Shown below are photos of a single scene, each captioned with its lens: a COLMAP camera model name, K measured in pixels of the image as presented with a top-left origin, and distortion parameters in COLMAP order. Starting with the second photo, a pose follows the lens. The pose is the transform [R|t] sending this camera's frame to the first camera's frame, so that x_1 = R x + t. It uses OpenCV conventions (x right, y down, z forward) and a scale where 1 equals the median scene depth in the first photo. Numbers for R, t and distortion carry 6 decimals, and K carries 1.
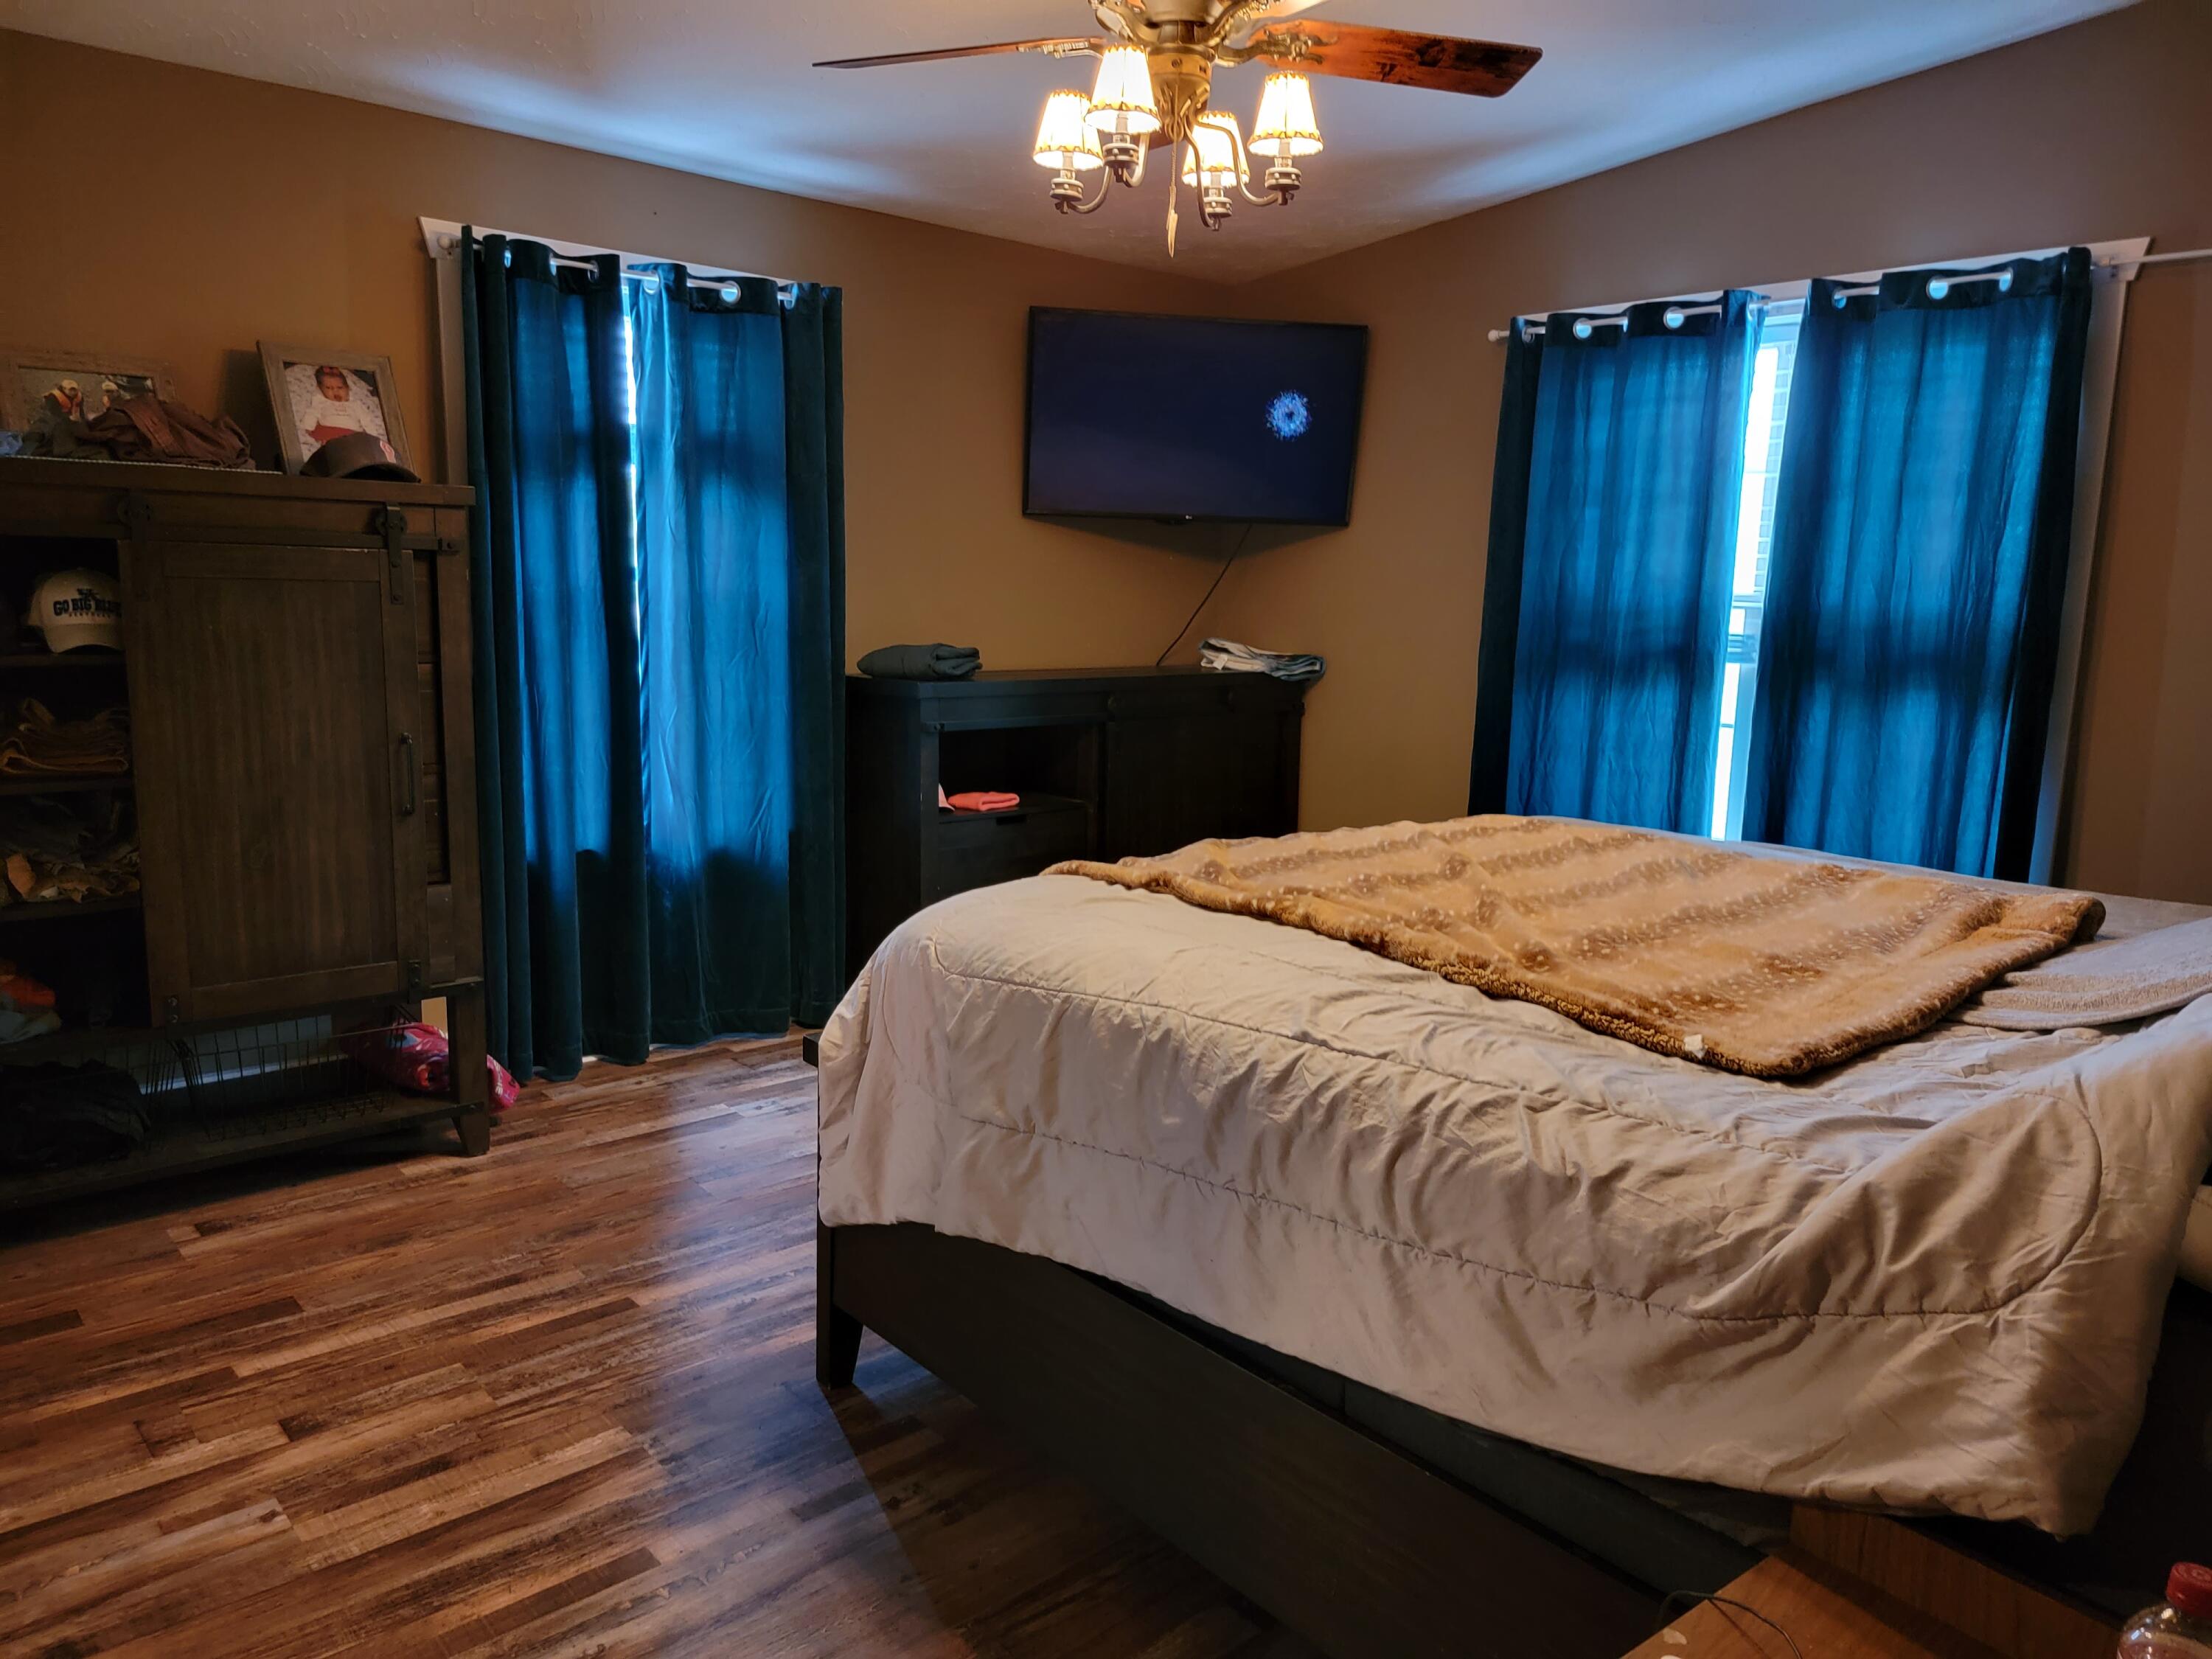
lens RADIAL K [[1546.9, 0, 1105.7], [0, 1546.9, 827.0], [0, 0, 1]] dist [0.014036, -0.005202]
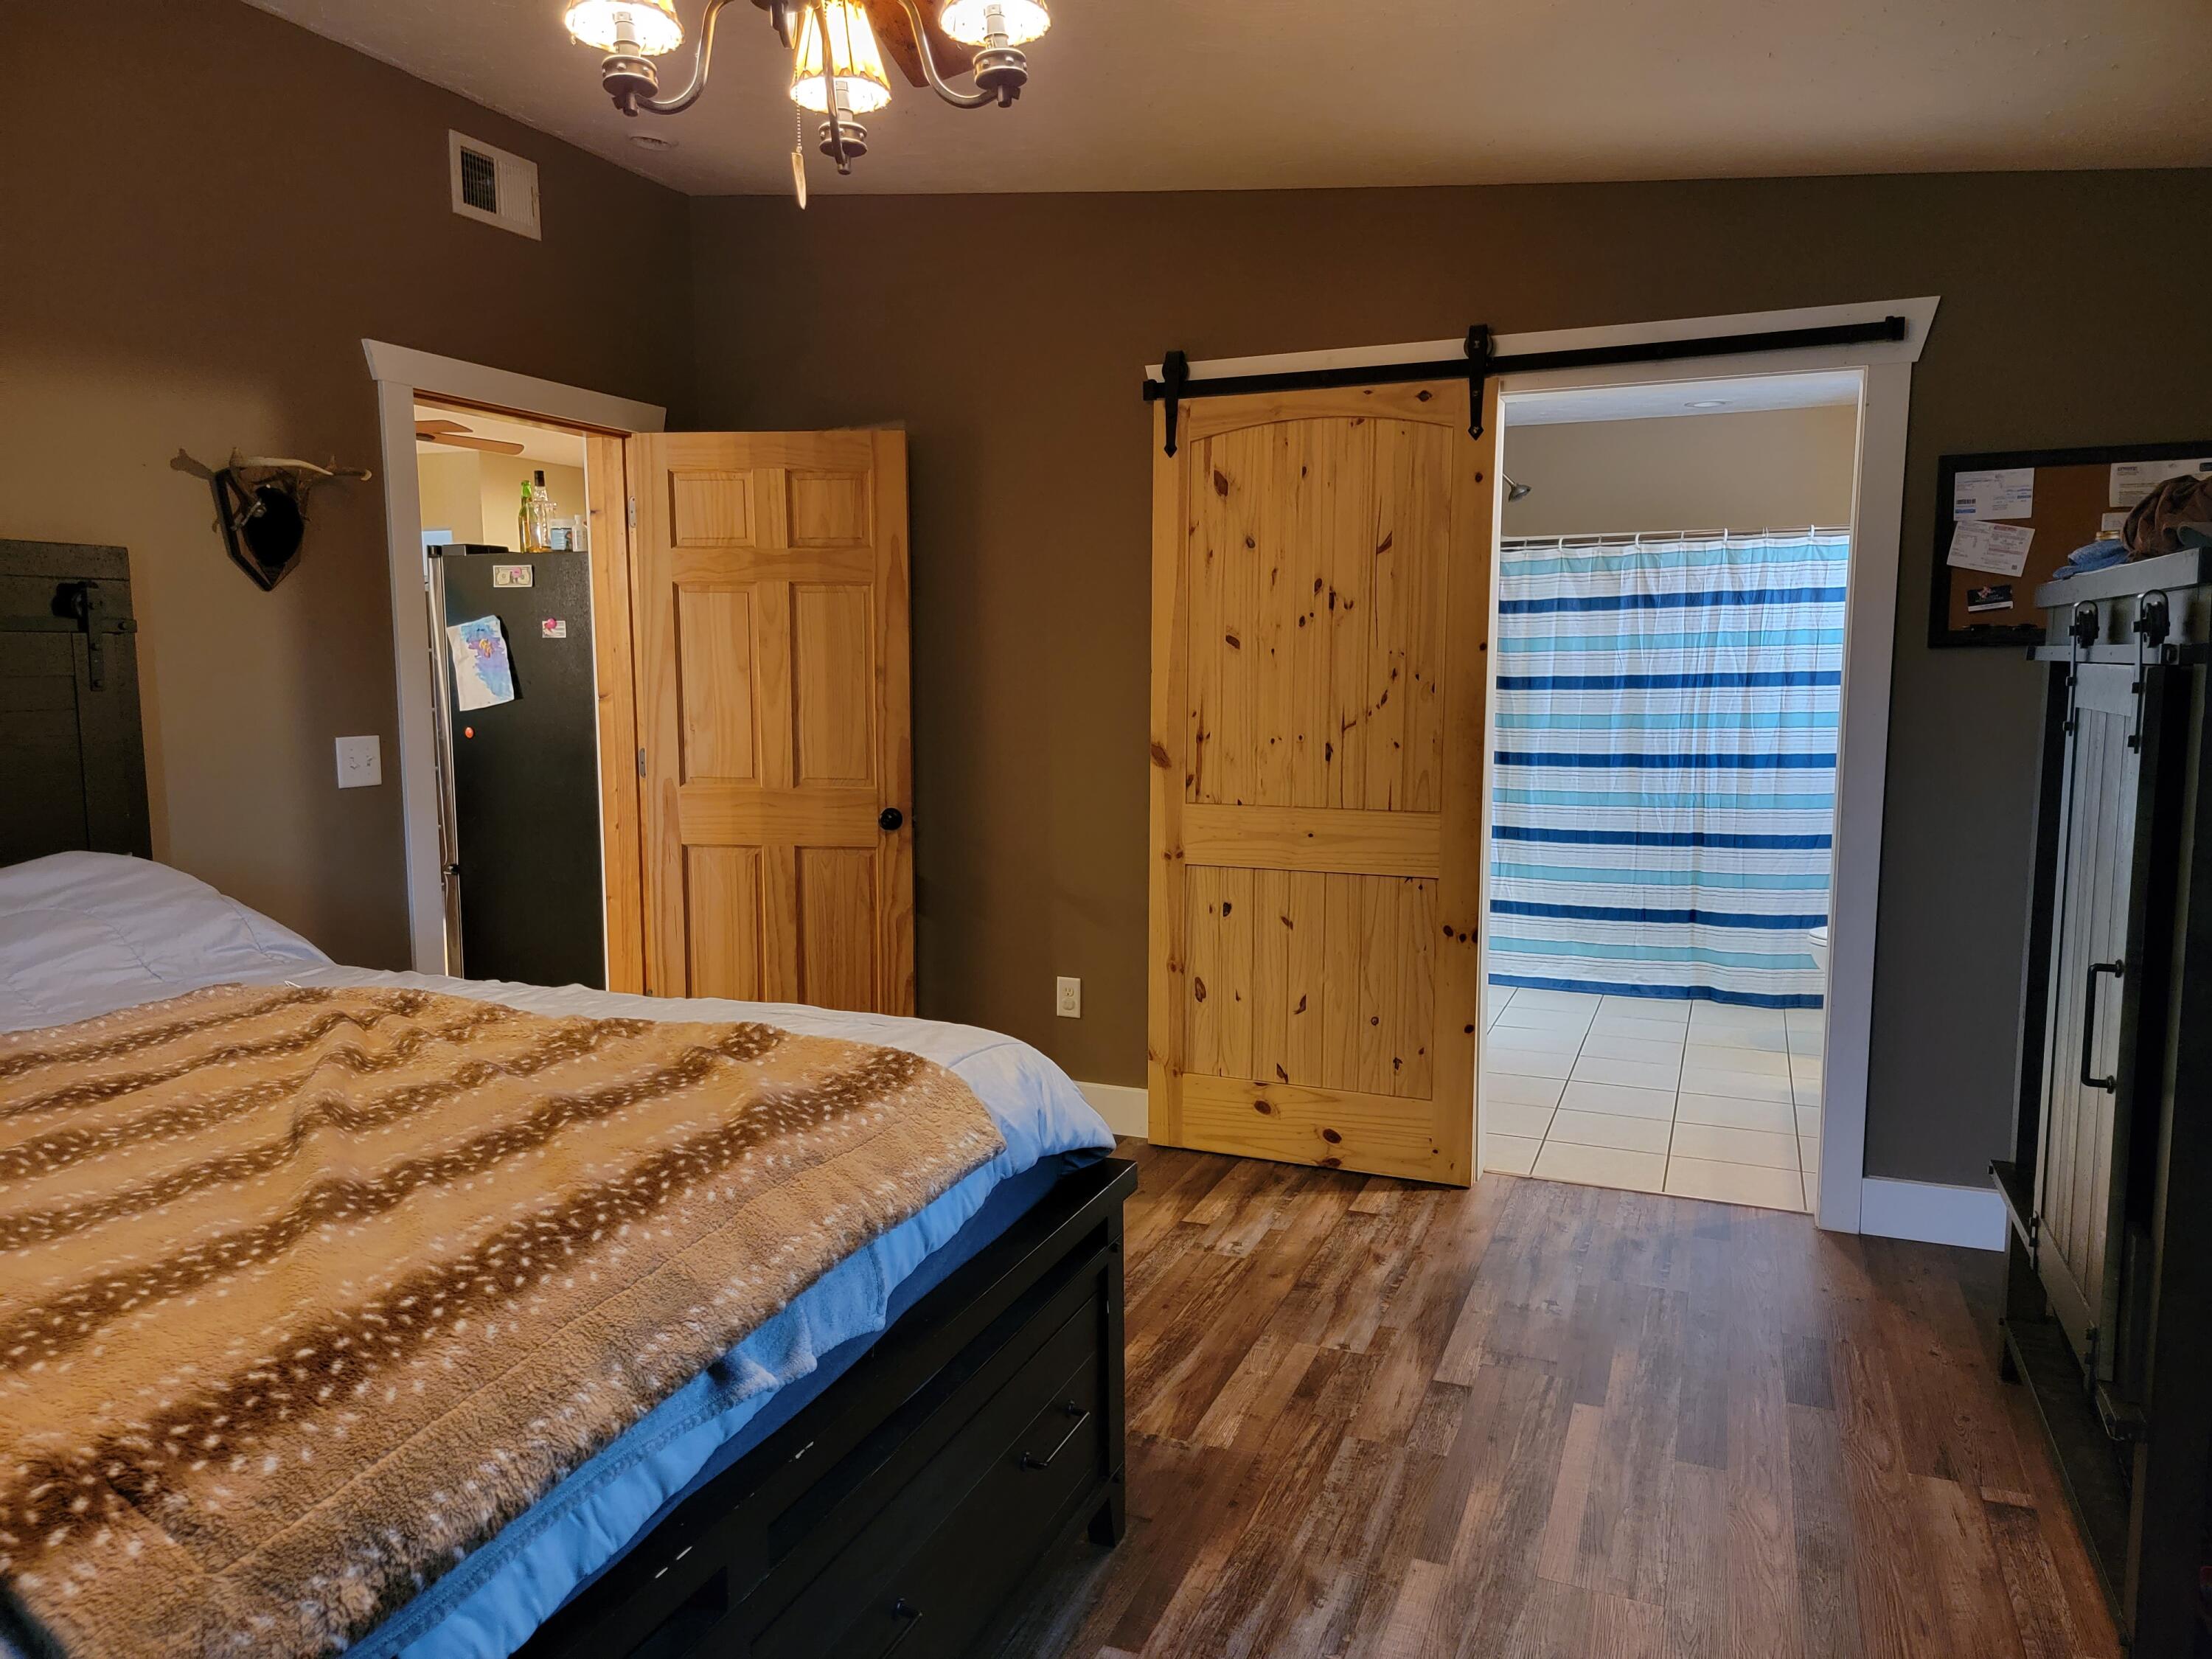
lens RADIAL K [[1546.9, 0, 1101.1], [0, 1546.9, 821.7], [0, 0, 1]] dist [0.014036, -0.005202]
pose [[-0.893073, 0.022955, -0.449326, 0.264392], [-0.097837, 0.964890, 0.243753, -0.317981], [0.439145, 0.261649, -0.859471, 1.868868]]
